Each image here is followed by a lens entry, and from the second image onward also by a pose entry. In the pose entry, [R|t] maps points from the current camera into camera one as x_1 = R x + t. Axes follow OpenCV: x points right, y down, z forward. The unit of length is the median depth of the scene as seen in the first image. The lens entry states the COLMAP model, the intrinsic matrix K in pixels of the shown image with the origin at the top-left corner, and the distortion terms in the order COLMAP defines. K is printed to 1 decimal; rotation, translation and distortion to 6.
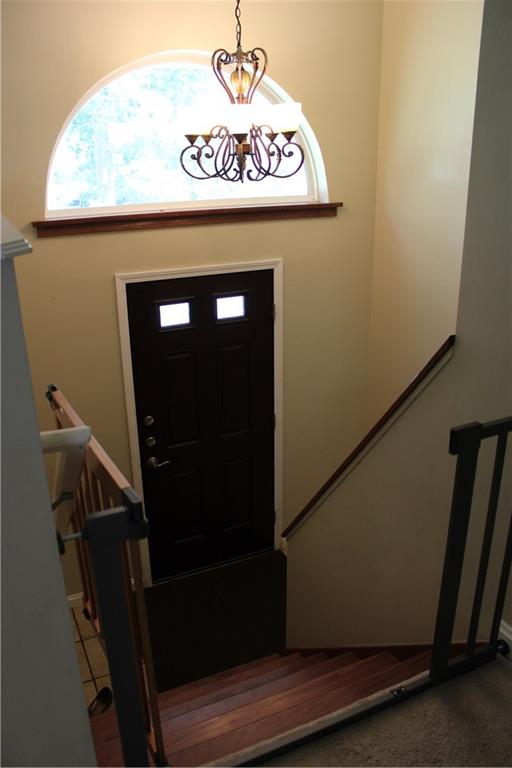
lens RADIAL K [[637.6, 0, 257.4], [0, 637.6, 383.1], [0, 0, 1]] dist [-0.130510, 0.081221]
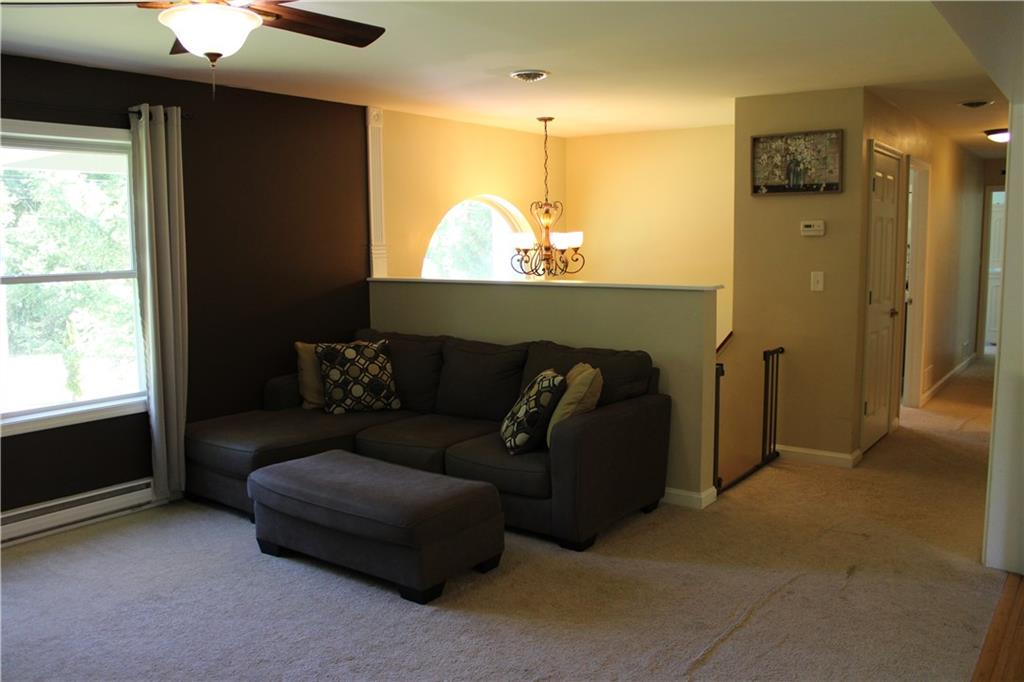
lens RADIAL K [[850.1, 0, 510.0], [0, 850.1, 341.8], [0, 0, 1]] dist [-0.130510, 0.081221]
pose [[0.876742, -0.052103, 0.478131, -1.230885], [0.167463, 0.964979, -0.201918, 0.294983], [-0.450866, 0.257099, 0.854763, -0.861260]]
